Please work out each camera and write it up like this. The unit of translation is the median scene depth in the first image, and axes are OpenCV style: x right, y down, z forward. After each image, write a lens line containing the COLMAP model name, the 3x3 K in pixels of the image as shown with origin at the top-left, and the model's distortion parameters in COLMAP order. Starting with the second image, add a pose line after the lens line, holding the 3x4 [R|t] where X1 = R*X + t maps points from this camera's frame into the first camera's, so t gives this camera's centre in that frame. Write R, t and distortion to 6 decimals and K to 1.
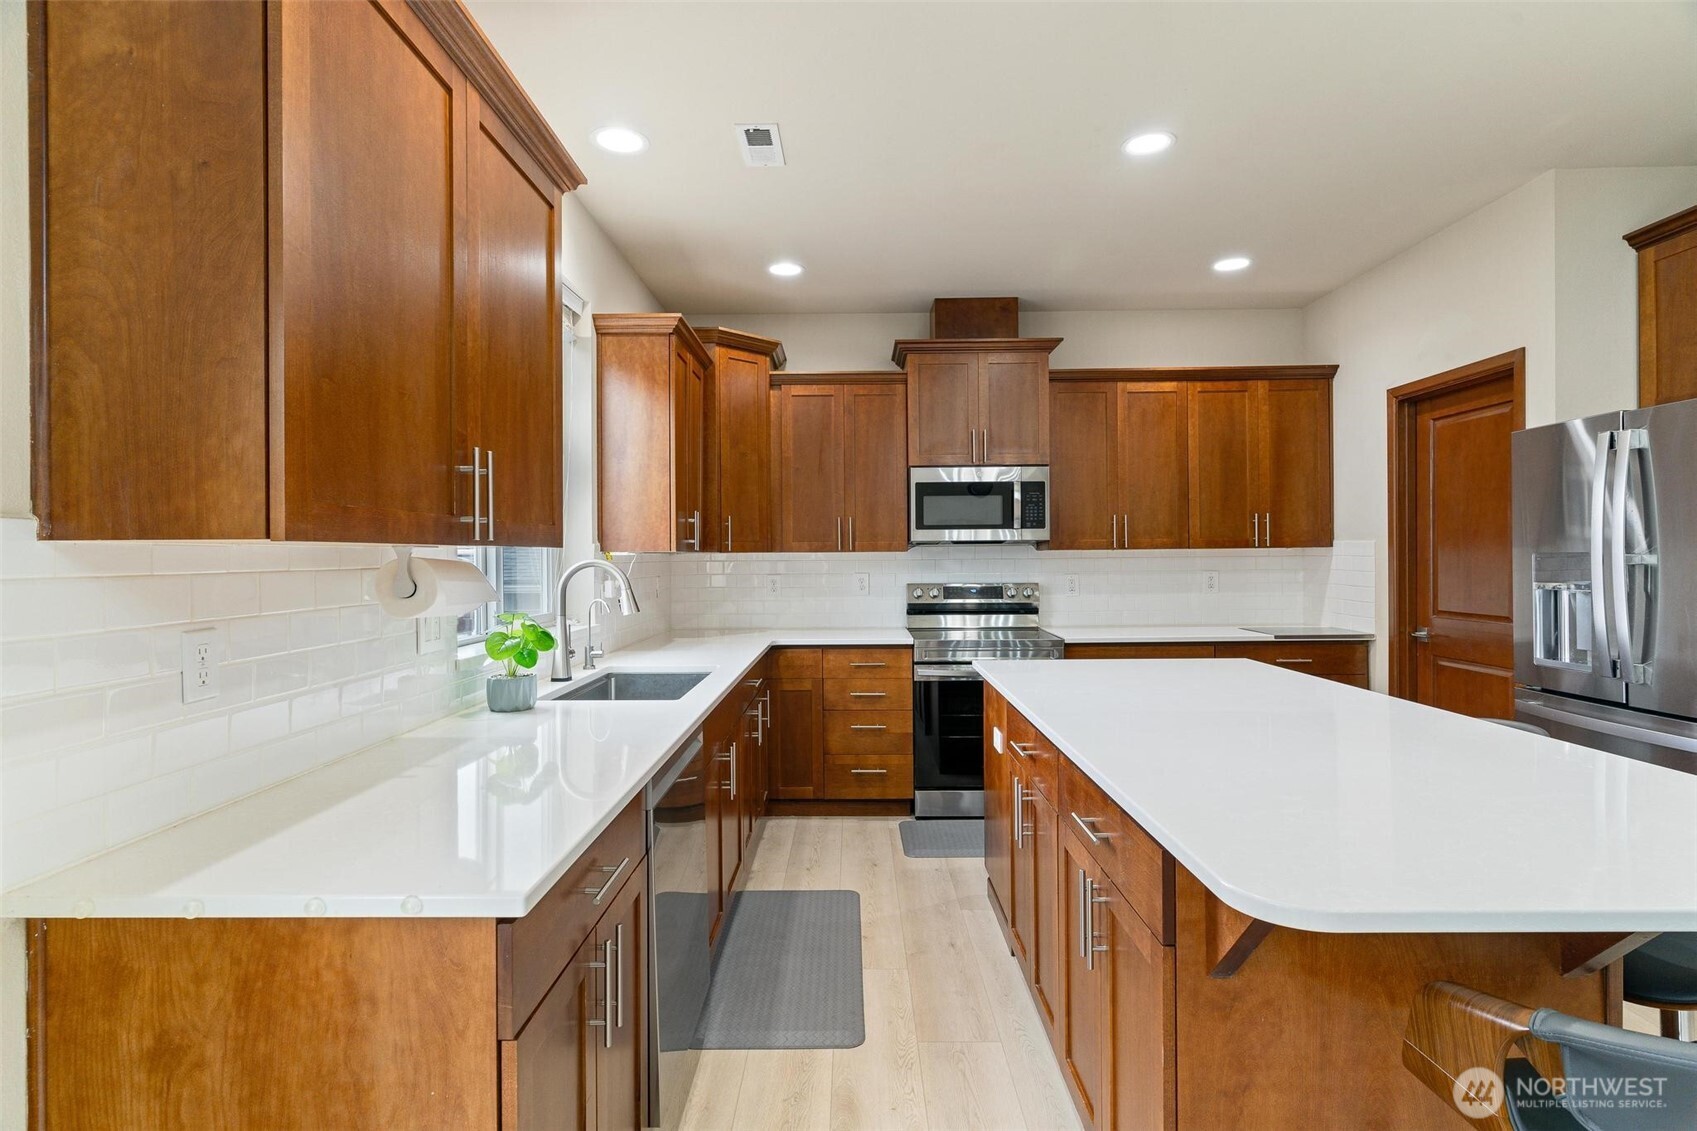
lens RADIAL K [[839.0, 0, 843.2], [0, 839.0, 557.3], [0, 0, 1]] dist [0.000004, -0.000020]
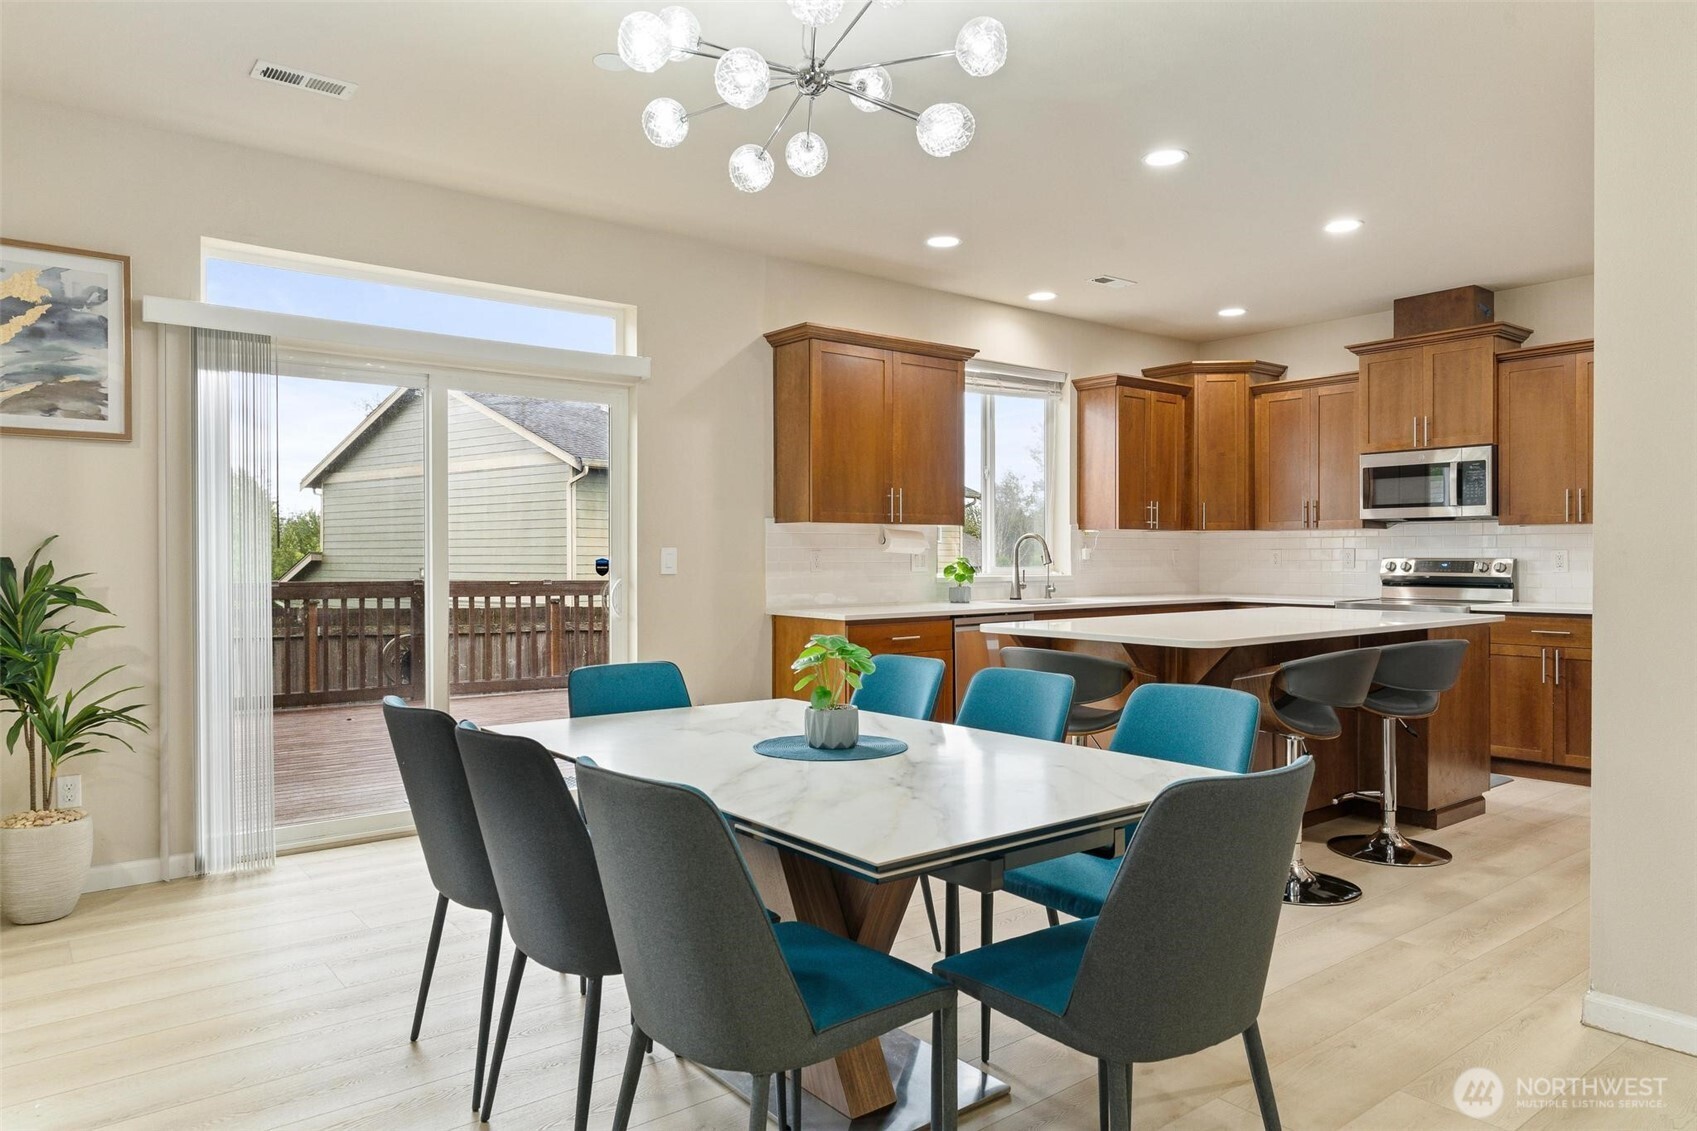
lens RADIAL K [[1075.3, 0, 848.5], [0, 1075.3, 565.5], [0, 0, 1]] dist [0.003567, 0.001631]
pose [[0.625133, 0.015127, -0.780372, 0.802217], [-0.004267, 0.999863, 0.015963, 0.023864], [0.780507, -0.006649, 0.625112, -0.473744]]
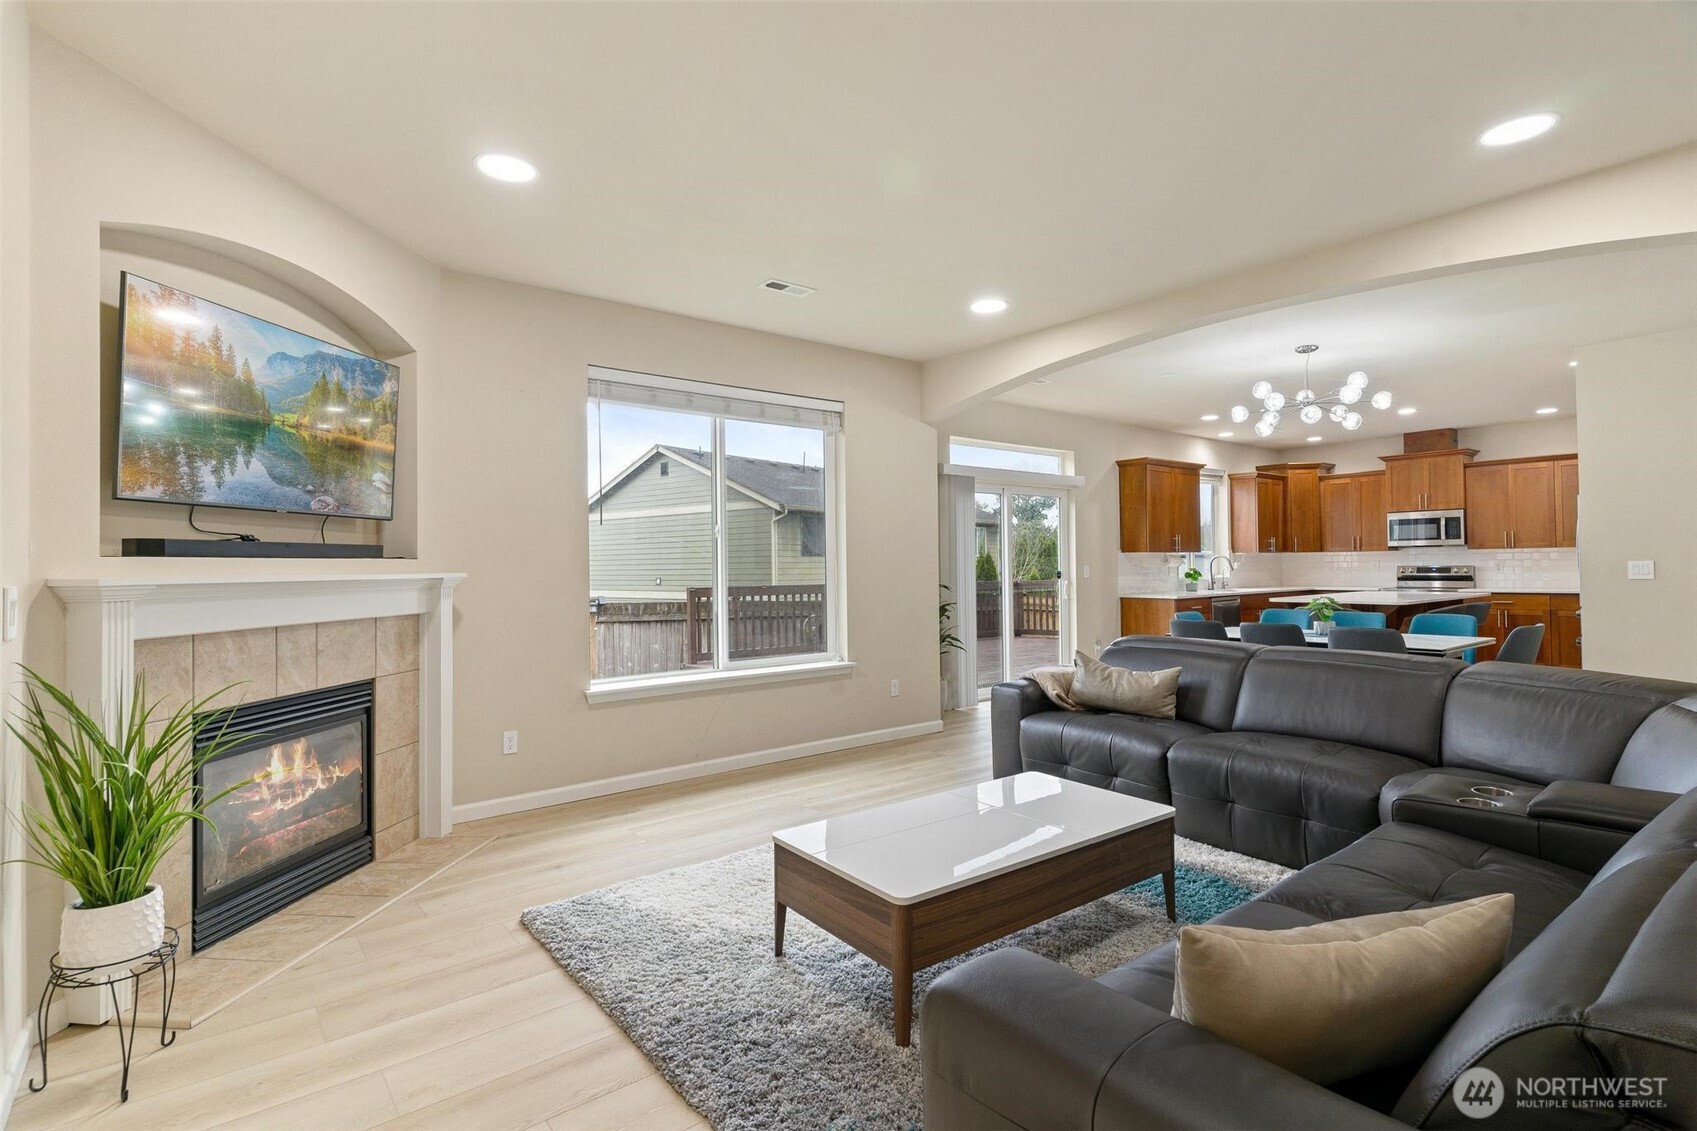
lens RADIAL K [[818.9, 0, 826.3], [0, 818.9, 559.7], [0, 0, 1]] dist [0.000237, -0.000907]
pose [[0.618612, -0.004592, -0.785683, 0.875134], [0.006932, 0.999976, -0.000387, 0.007253], [0.785666, -0.005207, 0.618629, -1.533686]]
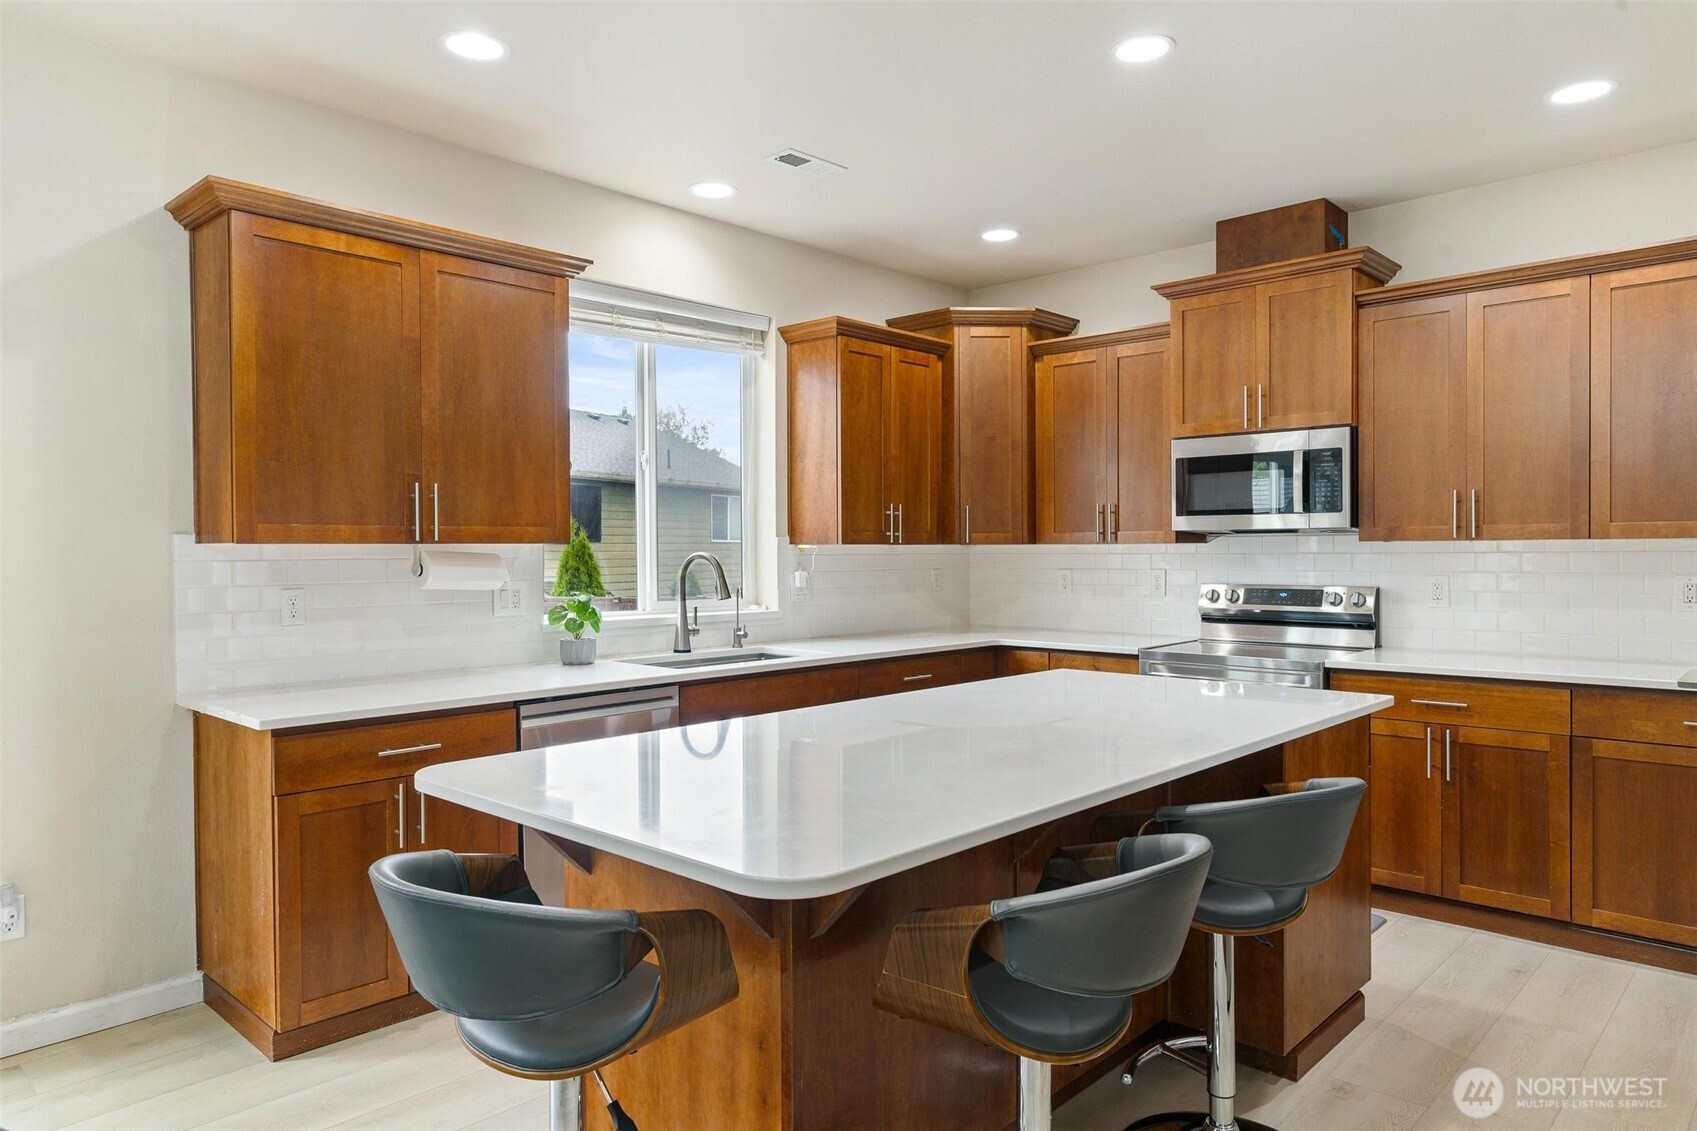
lens RADIAL K [[1085.7, 0, 849.3], [0, 1085.7, 573.1], [0, 0, 1]] dist [0.004681, 0.001120]
pose [[0.736672, 0.018855, -0.675987, 0.570228], [-0.001655, 0.999659, 0.026079, -0.005028], [0.676248, -0.018093, 0.736452, 0.008524]]
